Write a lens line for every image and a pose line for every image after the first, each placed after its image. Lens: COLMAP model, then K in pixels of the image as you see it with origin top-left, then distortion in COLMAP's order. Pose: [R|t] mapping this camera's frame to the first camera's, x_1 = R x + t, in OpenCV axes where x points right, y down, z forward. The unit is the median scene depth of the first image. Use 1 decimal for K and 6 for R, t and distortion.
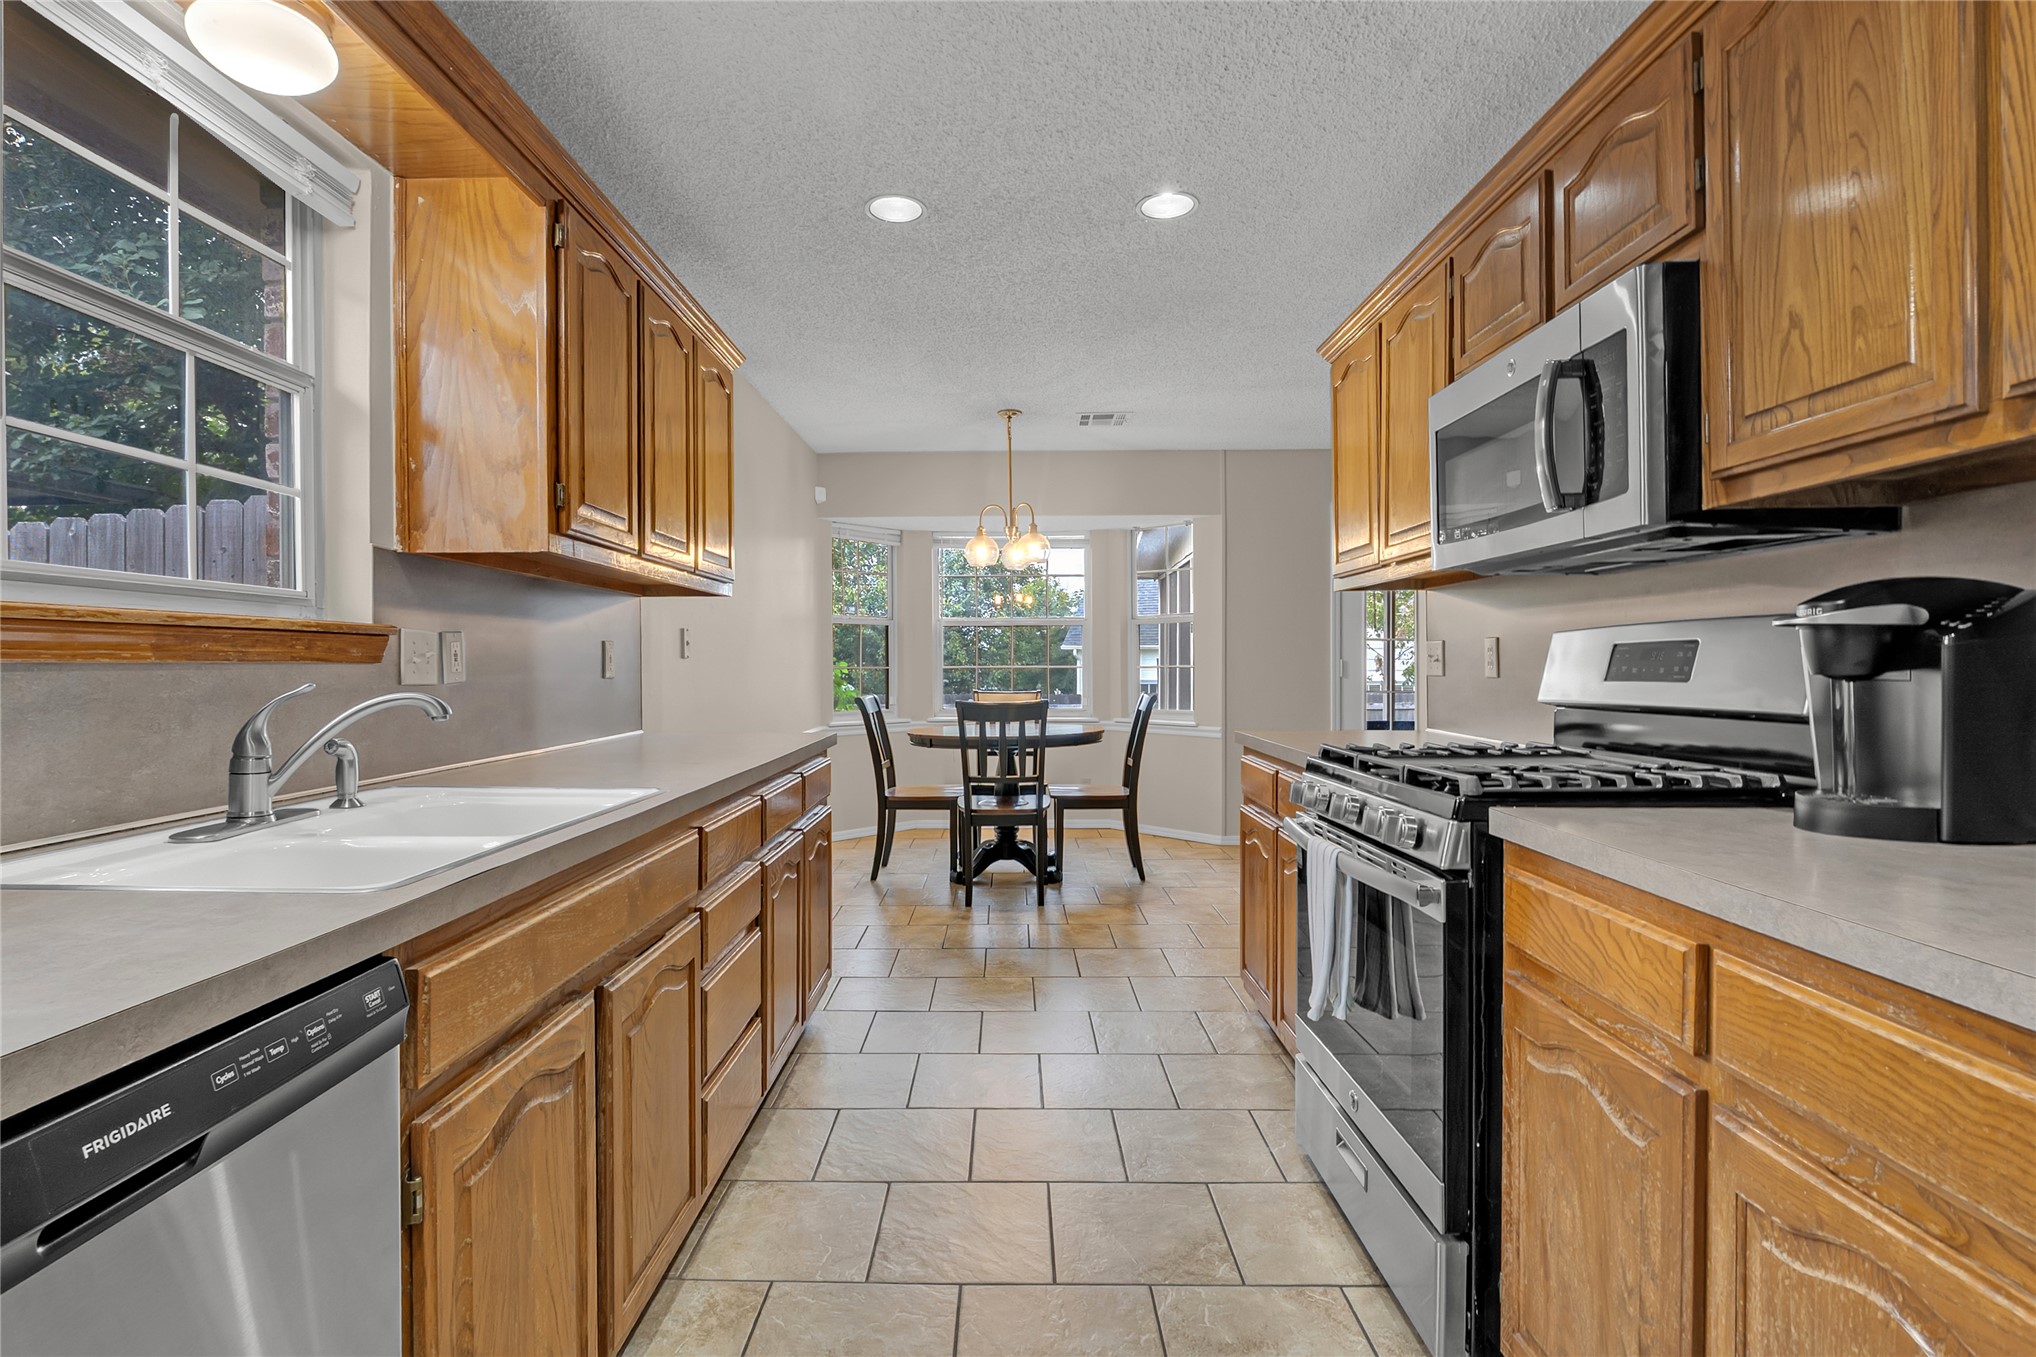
lens RADIAL K [[957.6, 0, 1002.1], [0, 957.6, 670.6], [0, 0, 1]] dist [-0.005392, -0.000339]
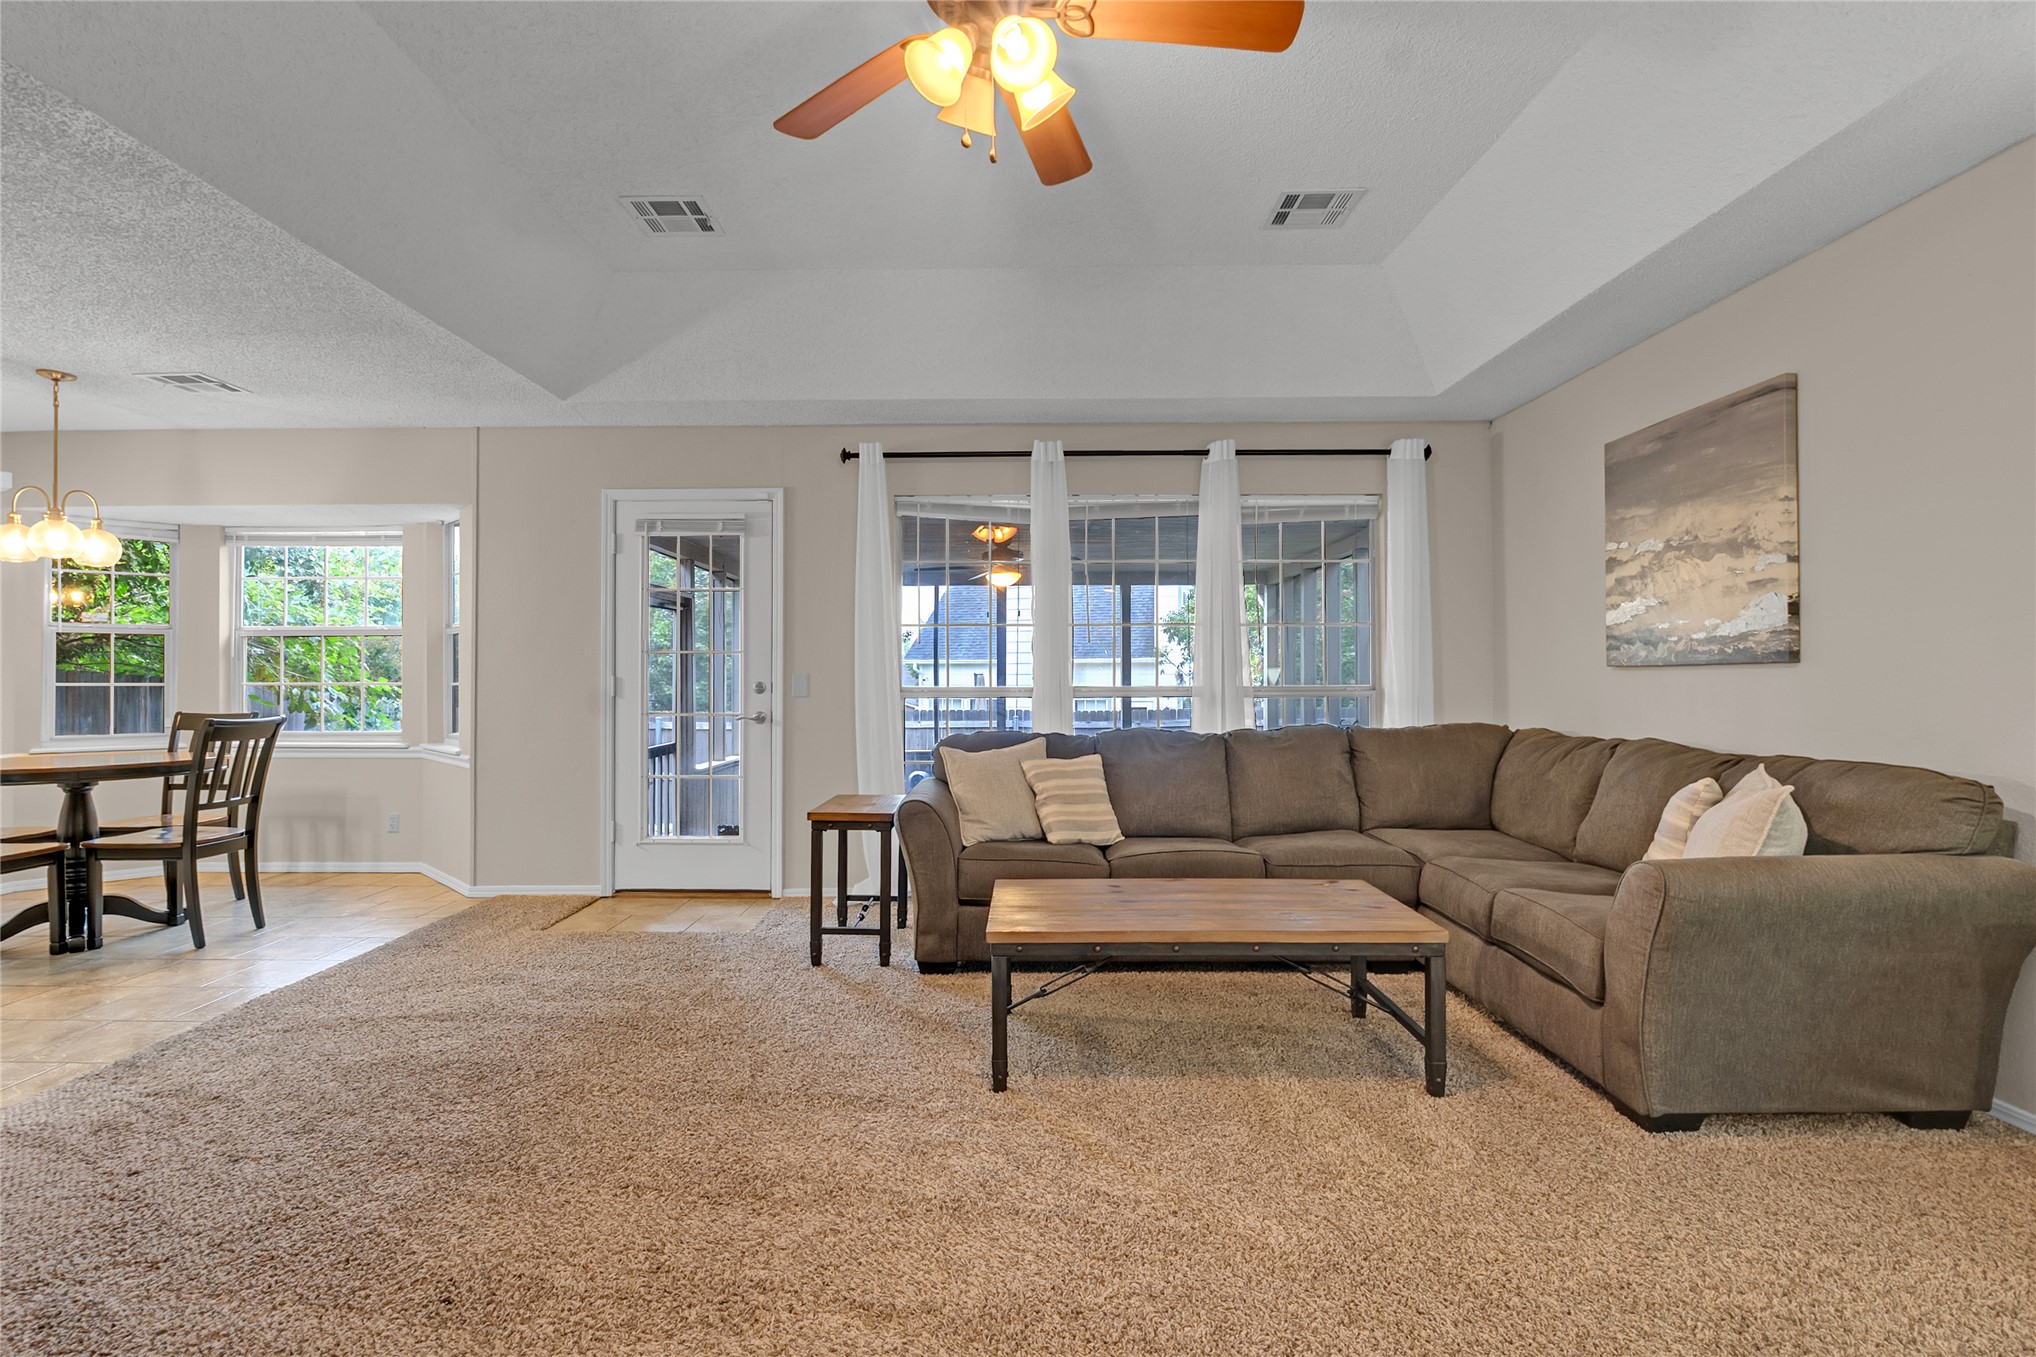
lens RADIAL K [[991.4, 0, 1018.0], [0, 991.4, 678.5], [0, 0, 1]] dist [-0.000906, 0.000364]
pose [[0.999999, 0.001362, -0.001019, 0.833075], [-0.001368, 0.999977, -0.006617, -0.004982], [0.001010, 0.006619, 0.999978, 0.147187]]
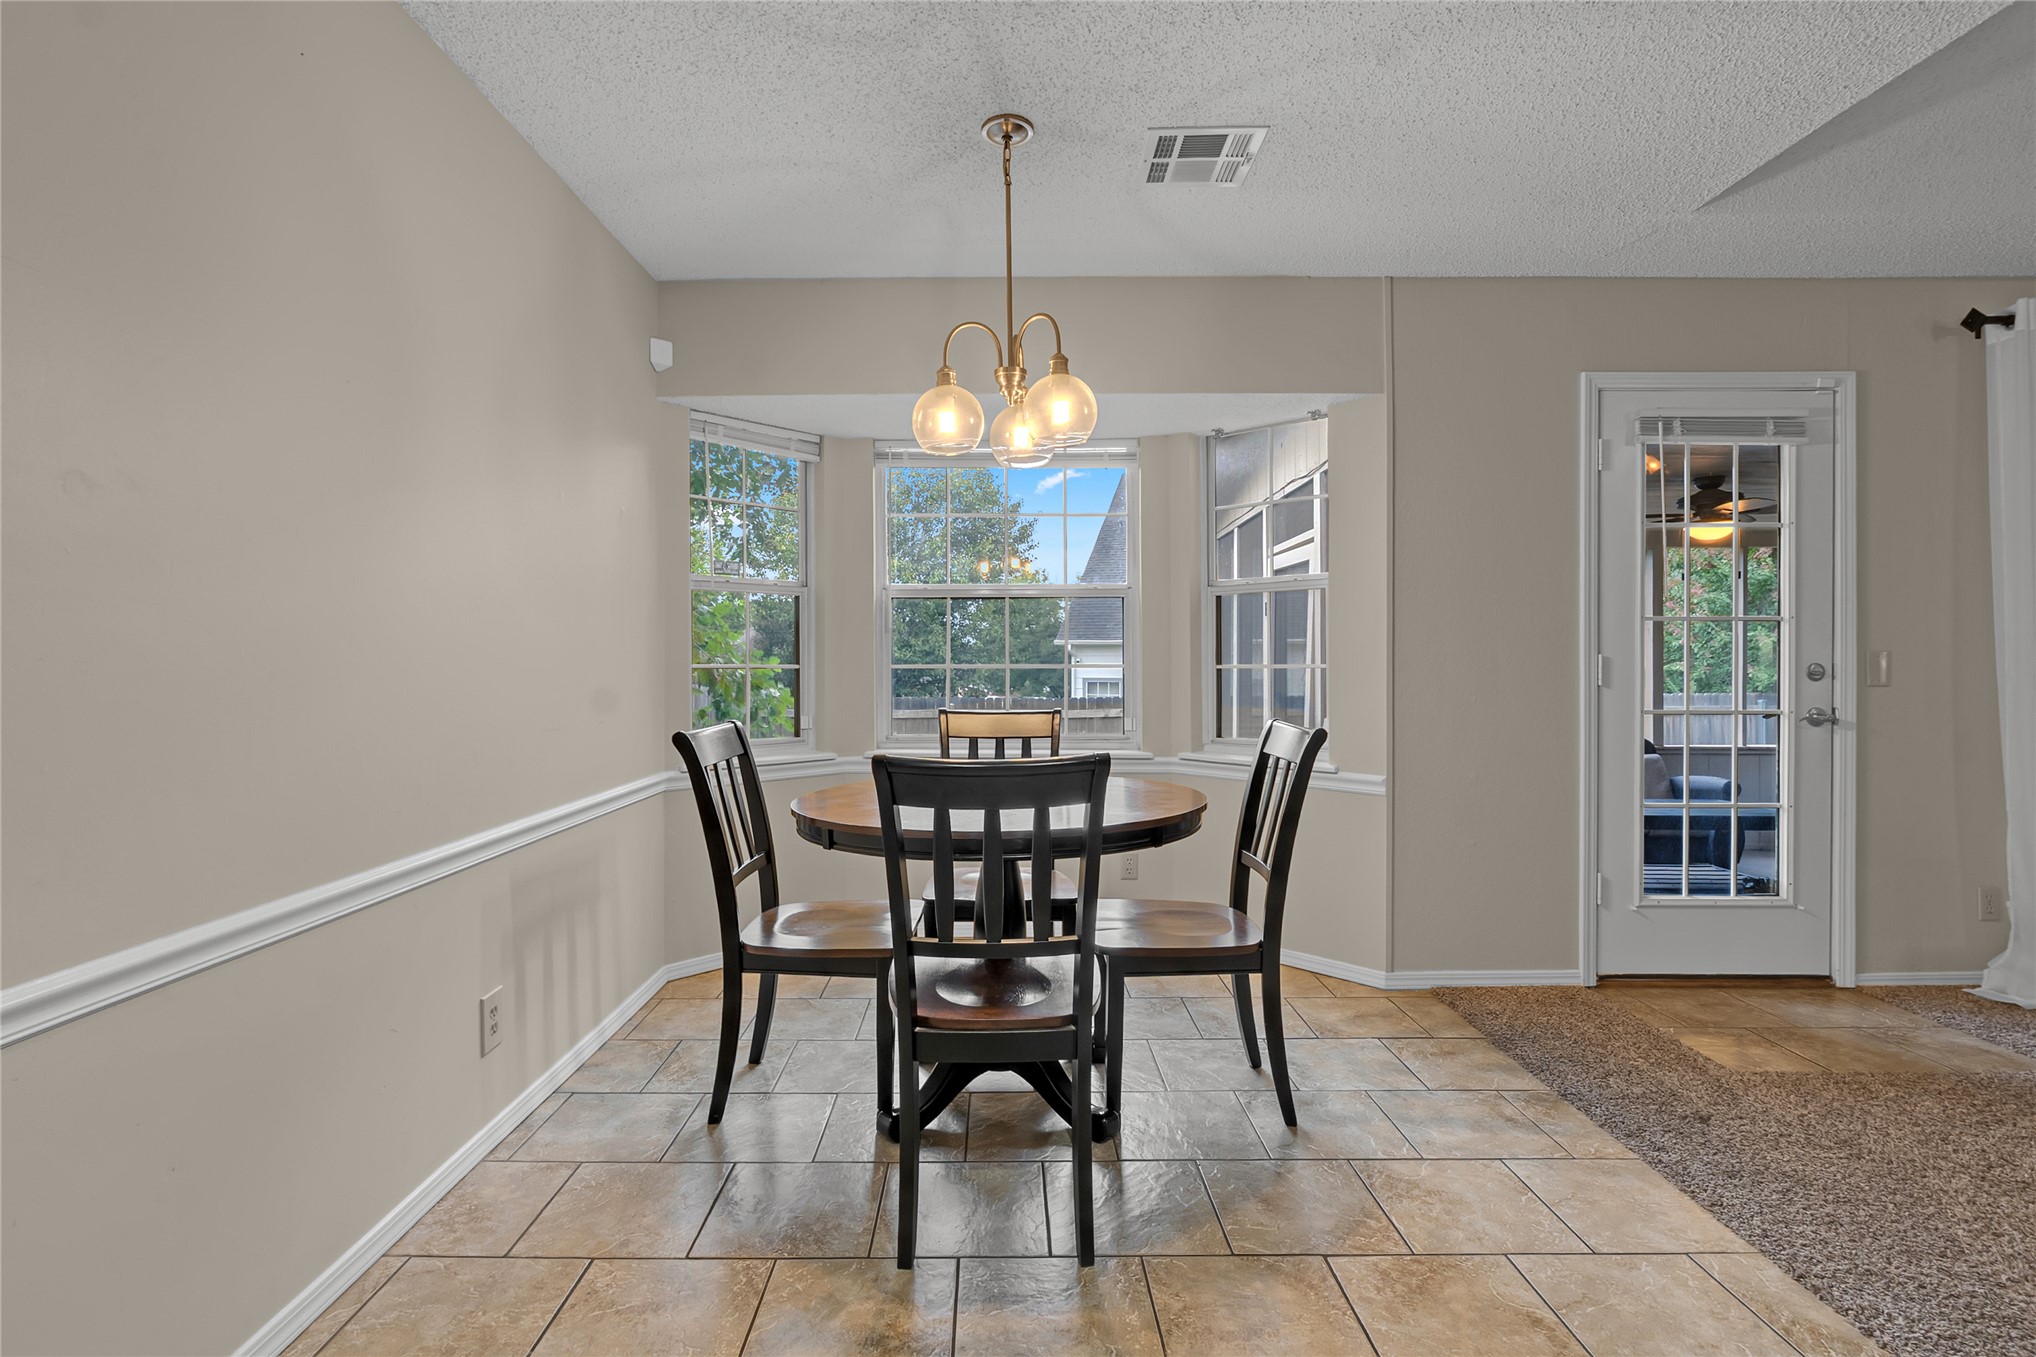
lens RADIAL K [[957.6, 0, 1002.1], [0, 957.6, 670.6], [0, 0, 1]] dist [-0.005392, -0.000339]
pose [[0.999905, 0.002688, 0.013539, -0.000566], [-0.002731, 0.999991, 0.003196, -0.003665], [-0.013530, -0.003232, 0.999903, 0.520626]]
